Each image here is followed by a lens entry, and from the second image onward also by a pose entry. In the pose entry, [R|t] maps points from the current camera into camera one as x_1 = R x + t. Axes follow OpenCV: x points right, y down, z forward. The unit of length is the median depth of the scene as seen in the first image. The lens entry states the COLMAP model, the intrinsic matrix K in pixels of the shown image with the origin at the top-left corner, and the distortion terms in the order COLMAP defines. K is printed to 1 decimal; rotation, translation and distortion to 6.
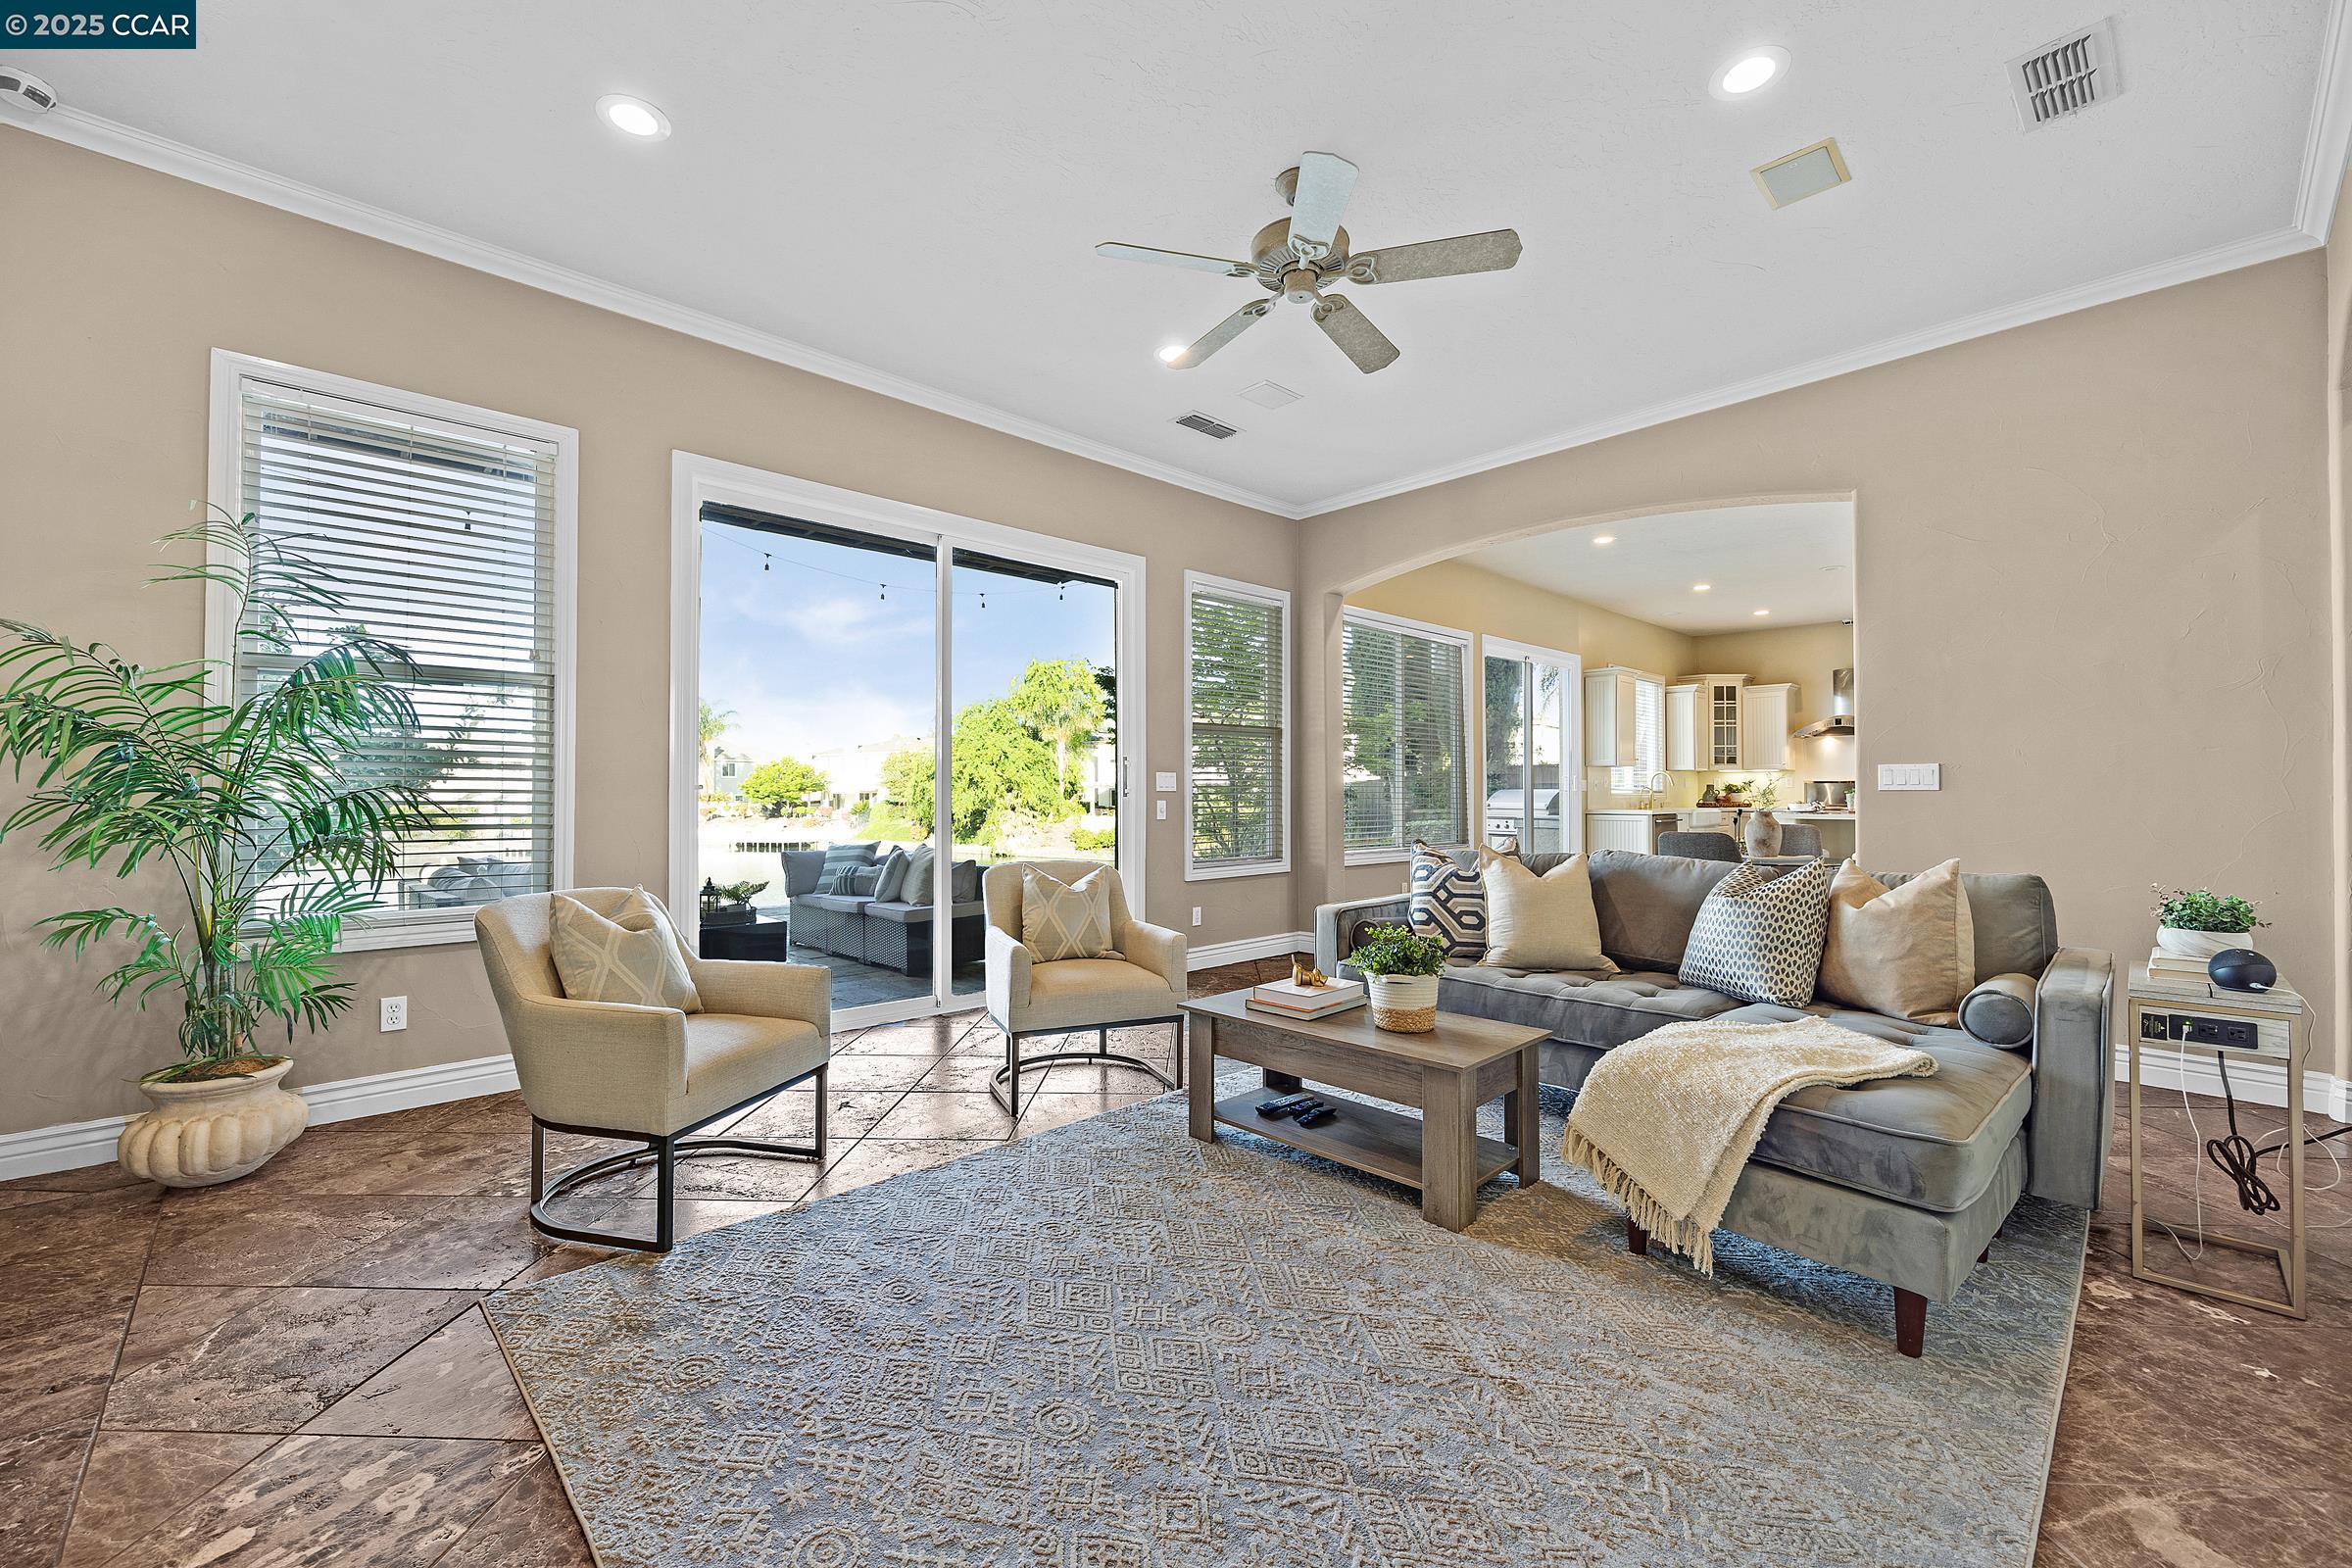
lens RADIAL K [[939.6, 0, 1175.6], [0, 939.6, 780.9], [0, 0, 1]] dist [0.001972, -0.000444]
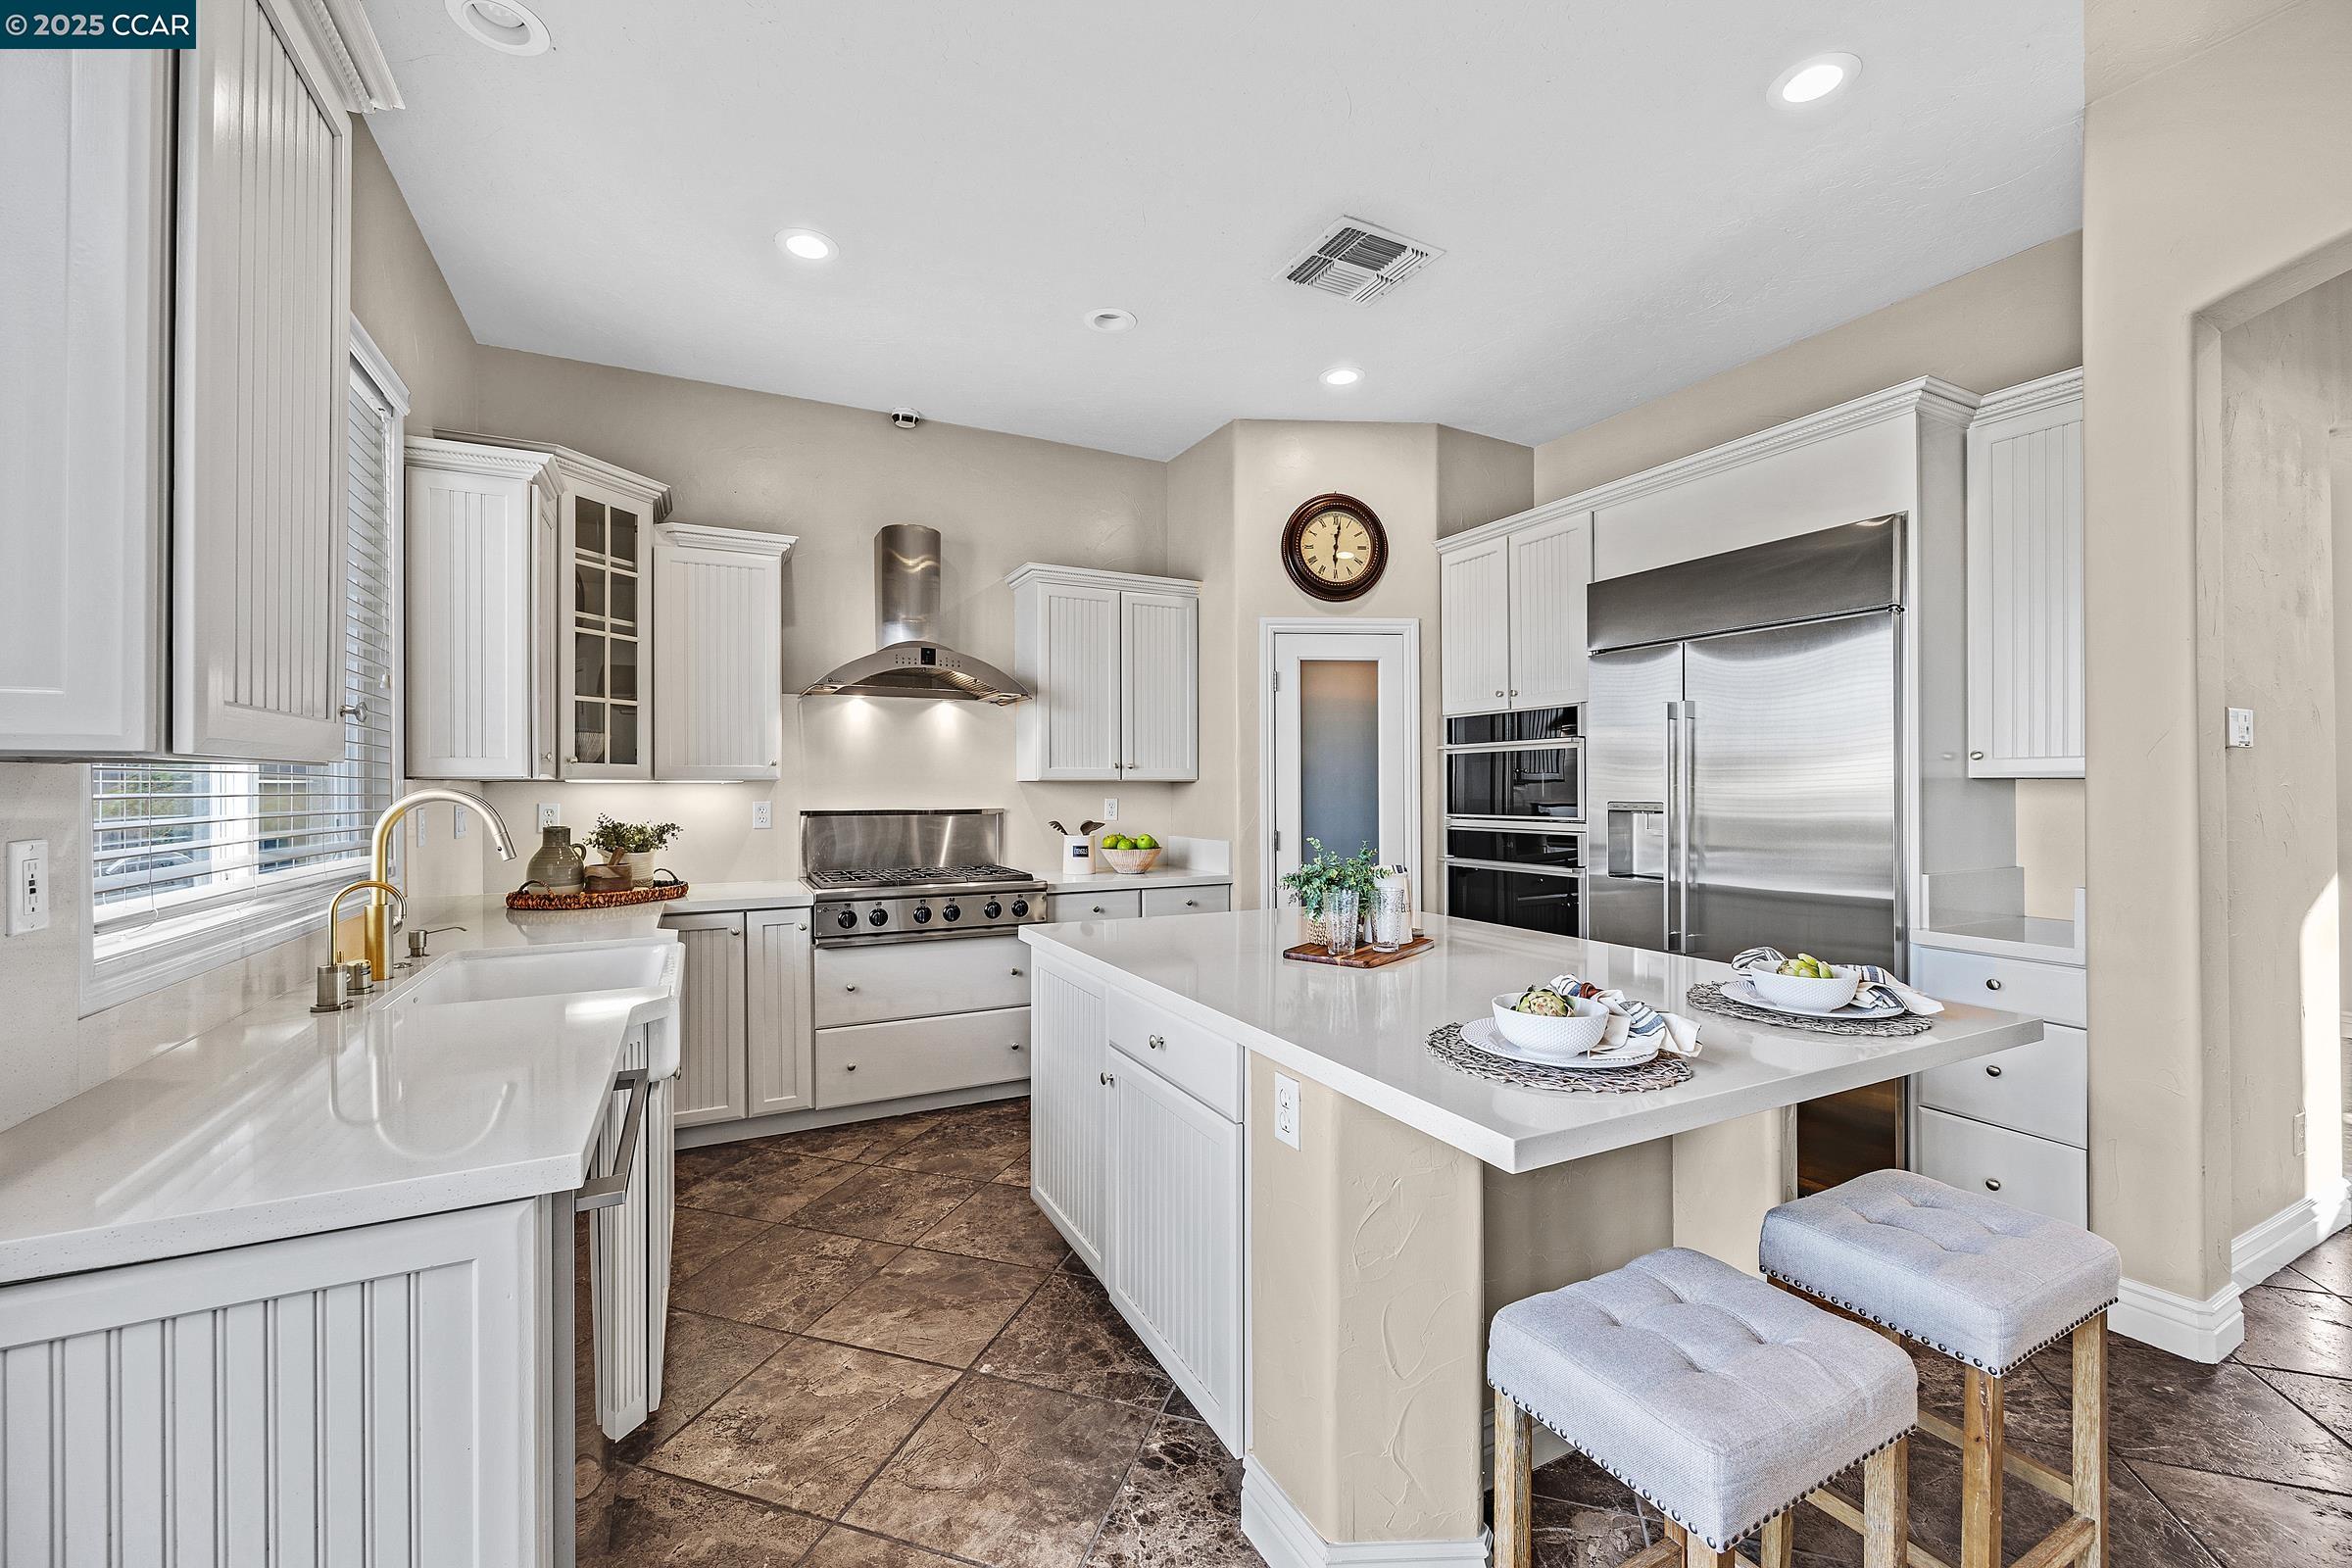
lens RADIAL K [[939.6, 0, 1178.1], [0, 939.6, 785.2], [0, 0, 1]] dist [0.001972, -0.000444]
pose [[0.276266, 0.001652, 0.961080, 0.341320], [-0.011583, 0.999932, 0.001611, -0.012315], [-0.961011, -0.011577, 0.276267, 0.735420]]
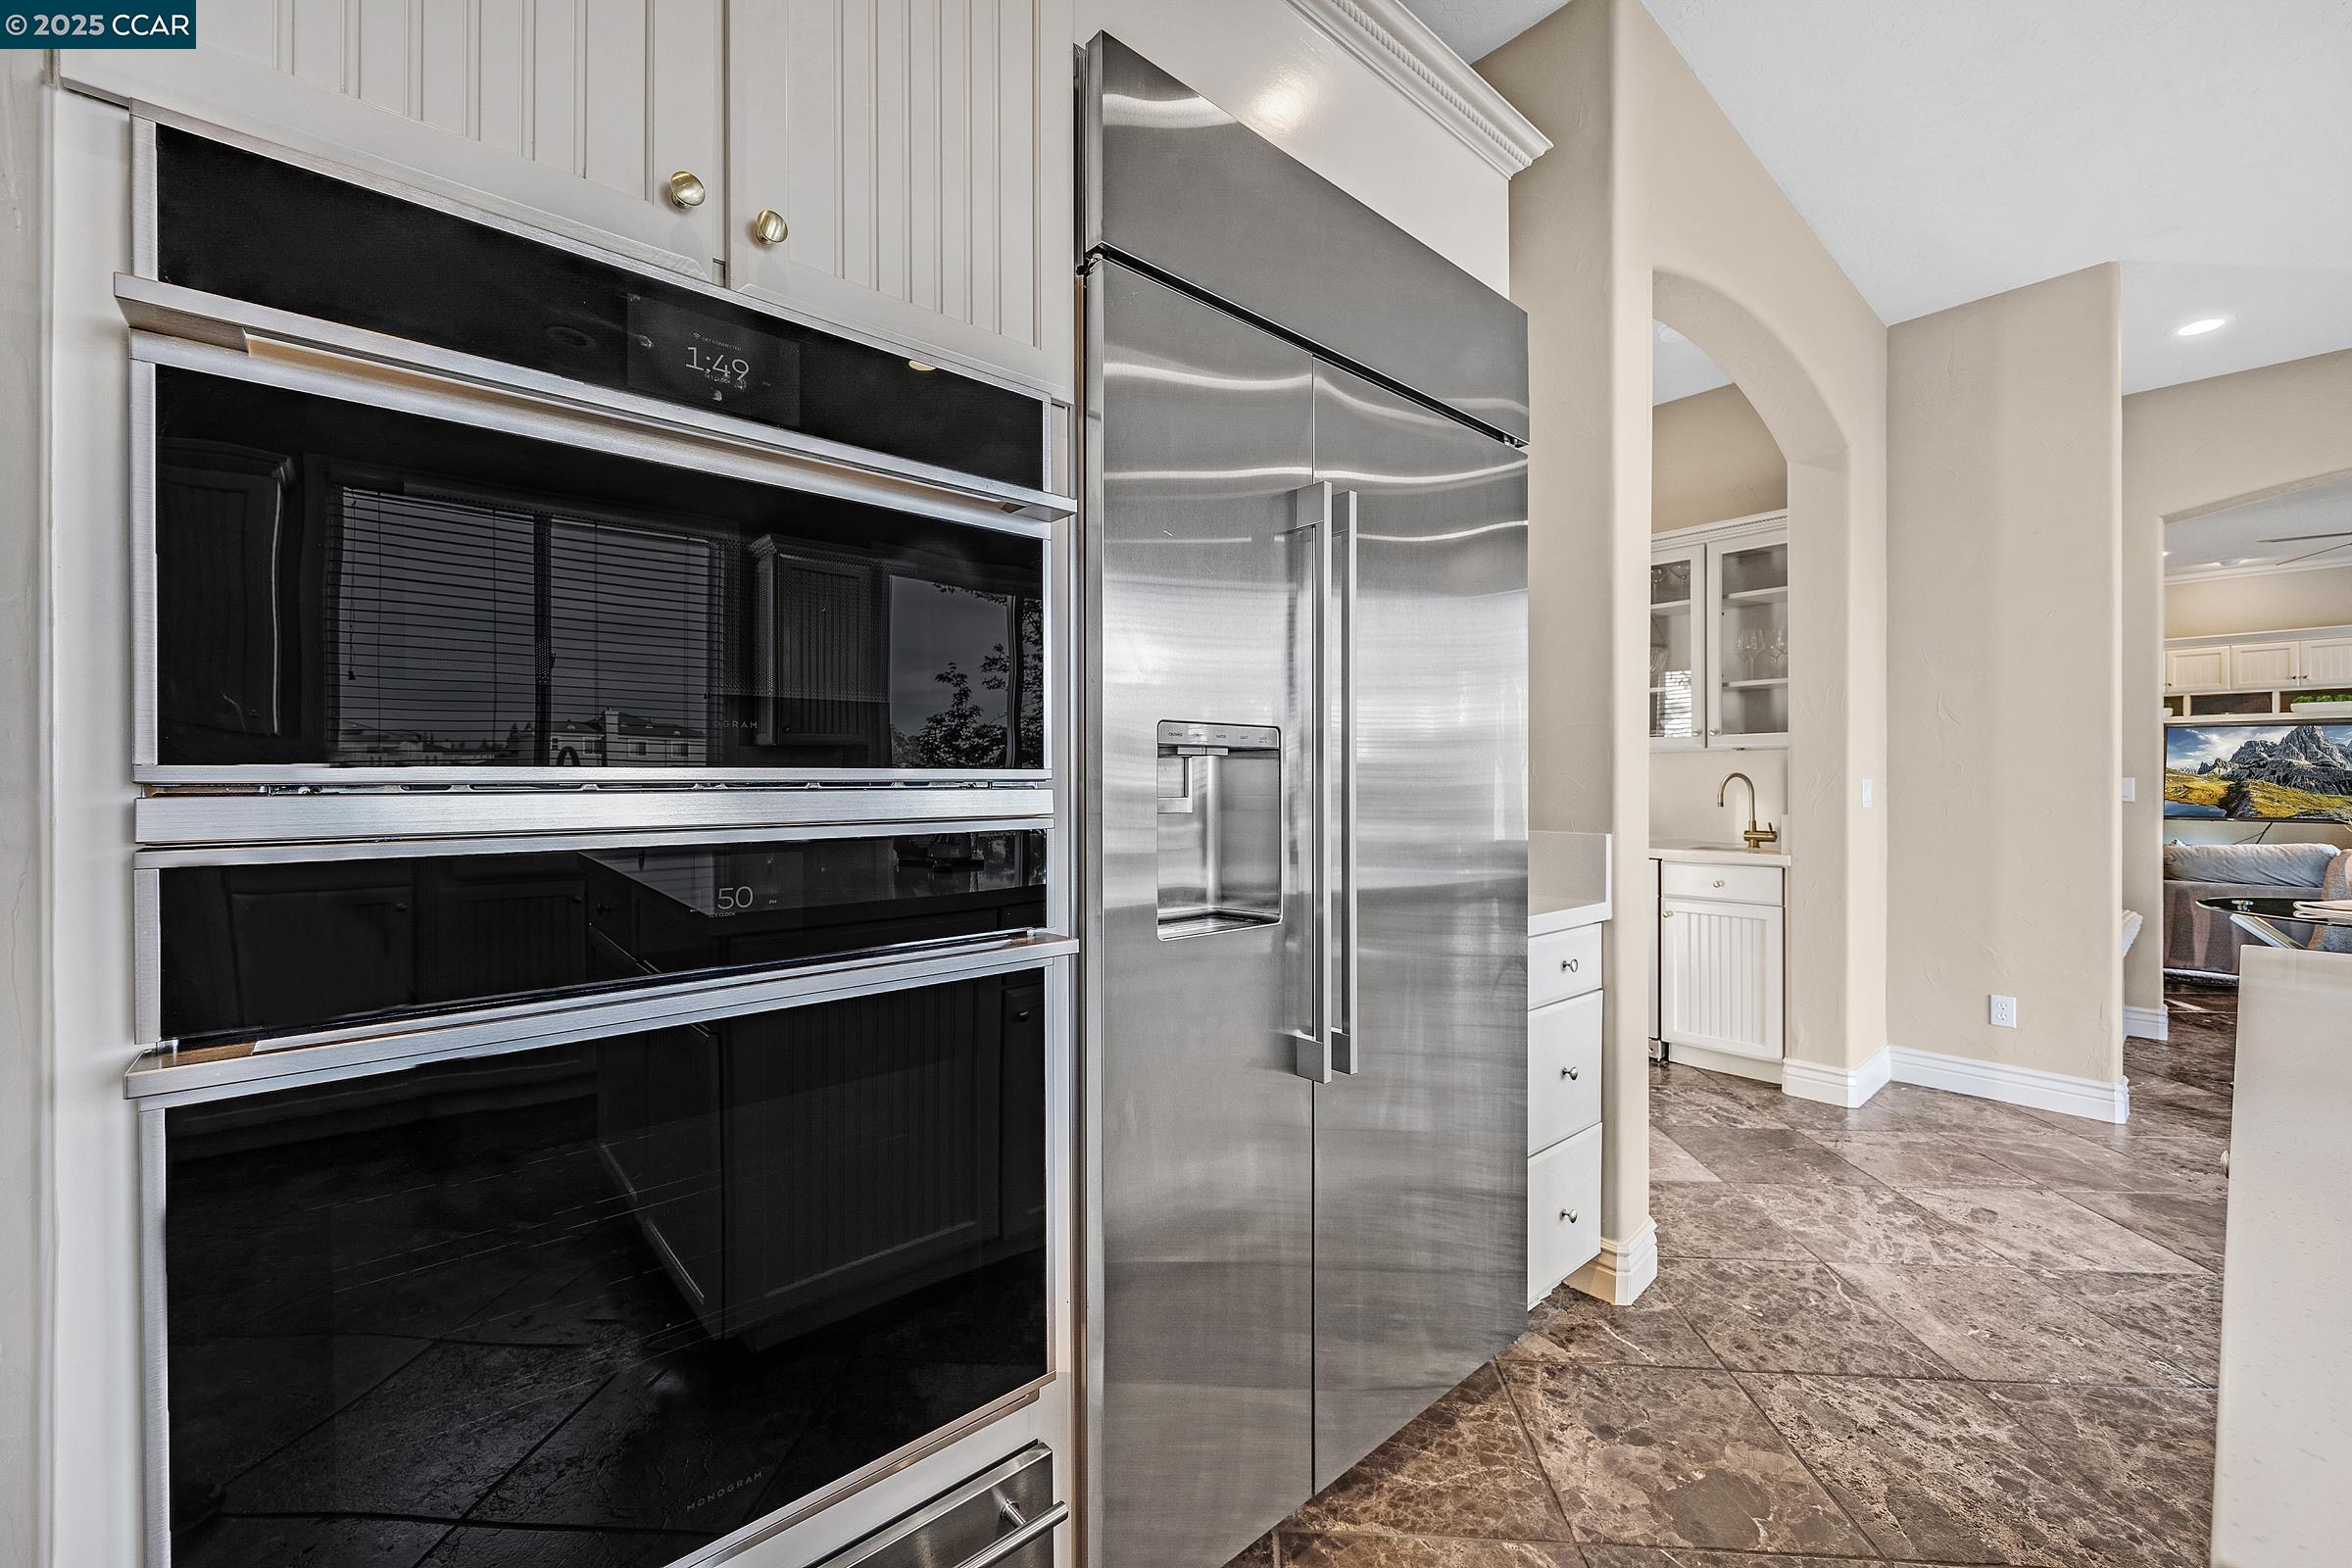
lens RADIAL K [[939.6, 0, 1181.9], [0, 939.6, 785.4], [0, 0, 1]] dist [0.001972, -0.000444]
pose [[-0.999735, -0.001591, 0.022958, 0.687733], [-0.001705, 0.999986, -0.004959, 0.000517], [-0.022950, -0.004997, -0.999724, 0.792715]]
